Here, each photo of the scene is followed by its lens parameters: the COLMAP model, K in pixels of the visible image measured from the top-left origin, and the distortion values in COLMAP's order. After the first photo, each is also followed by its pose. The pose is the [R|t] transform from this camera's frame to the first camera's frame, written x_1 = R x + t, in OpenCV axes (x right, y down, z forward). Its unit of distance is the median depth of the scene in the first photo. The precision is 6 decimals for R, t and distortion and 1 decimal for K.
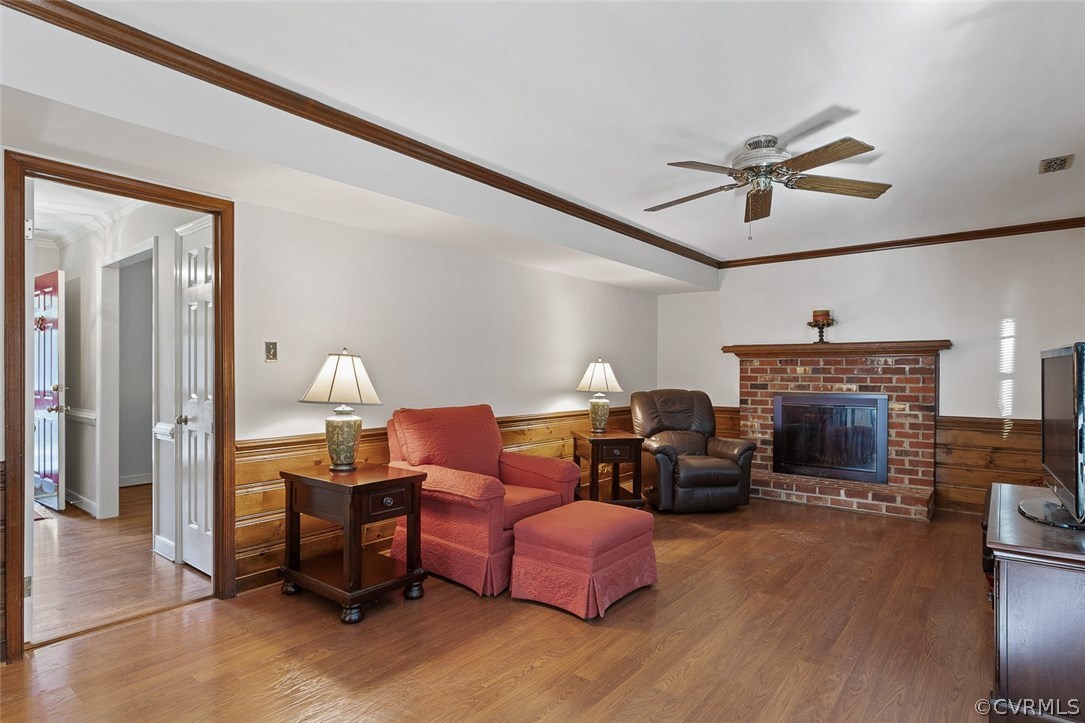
lens RADIAL K [[580.2, 0, 548.3], [0, 580.2, 372.2], [0, 0, 1]] dist [0.003834, 0.000463]
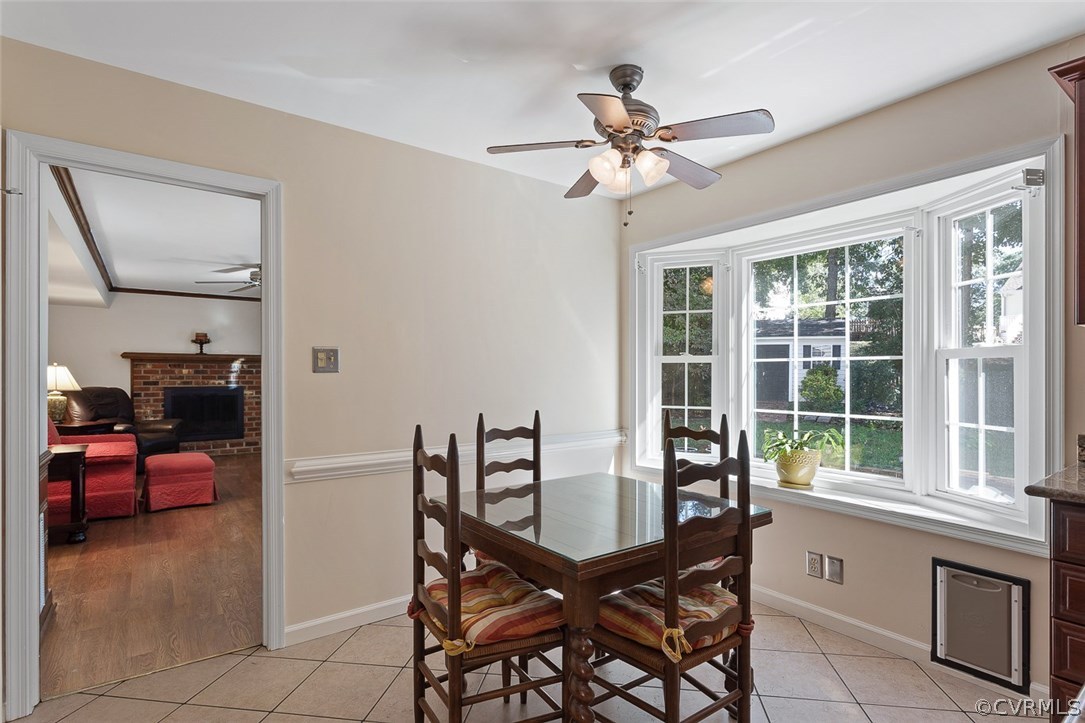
lens RADIAL K [[580.2, 0, 564.4], [0, 580.2, 367.2], [0, 0, 1]] dist [0.003834, 0.000463]
pose [[0.247418, 0.004163, 0.968900, -0.824254], [-0.002813, 0.999990, -0.003578, -0.012898], [-0.968905, -0.001840, 0.247428, -0.331798]]
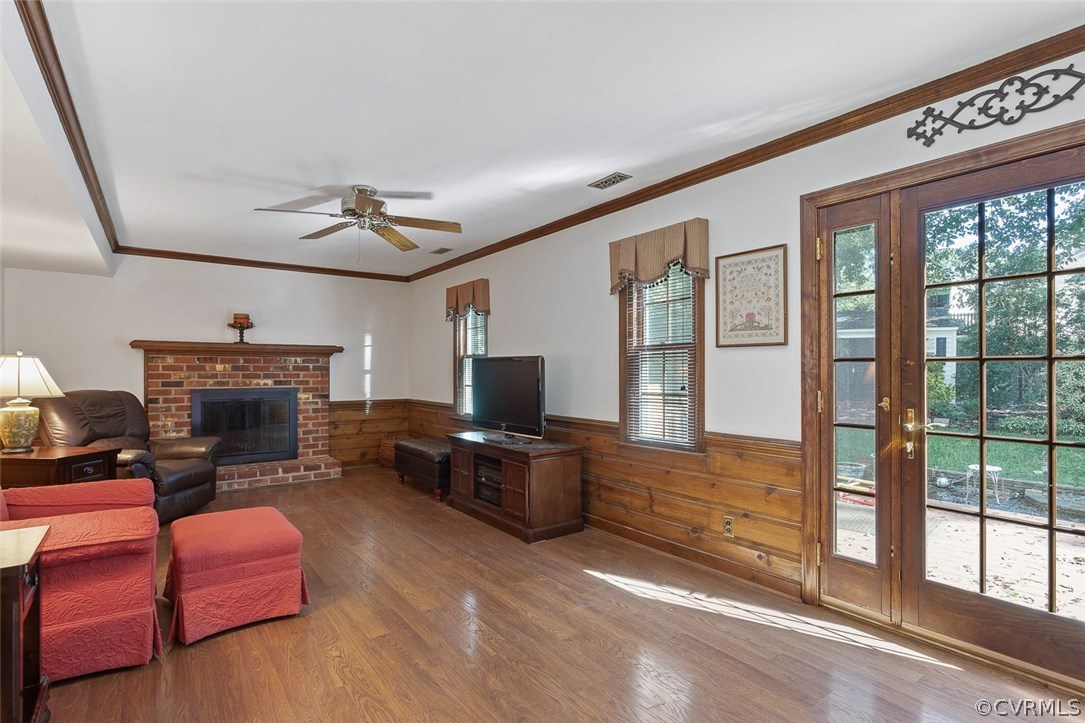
lens RADIAL K [[537.6, 0, 550.4], [0, 537.6, 364.9], [0, 0, 1]] dist [-0.006412, 0.000218]
pose [[0.239281, 0.006931, 0.970926, -0.403285], [0.001099, 0.999972, -0.007409, -0.000475], [-0.970950, 0.002840, 0.239267, 0.188931]]
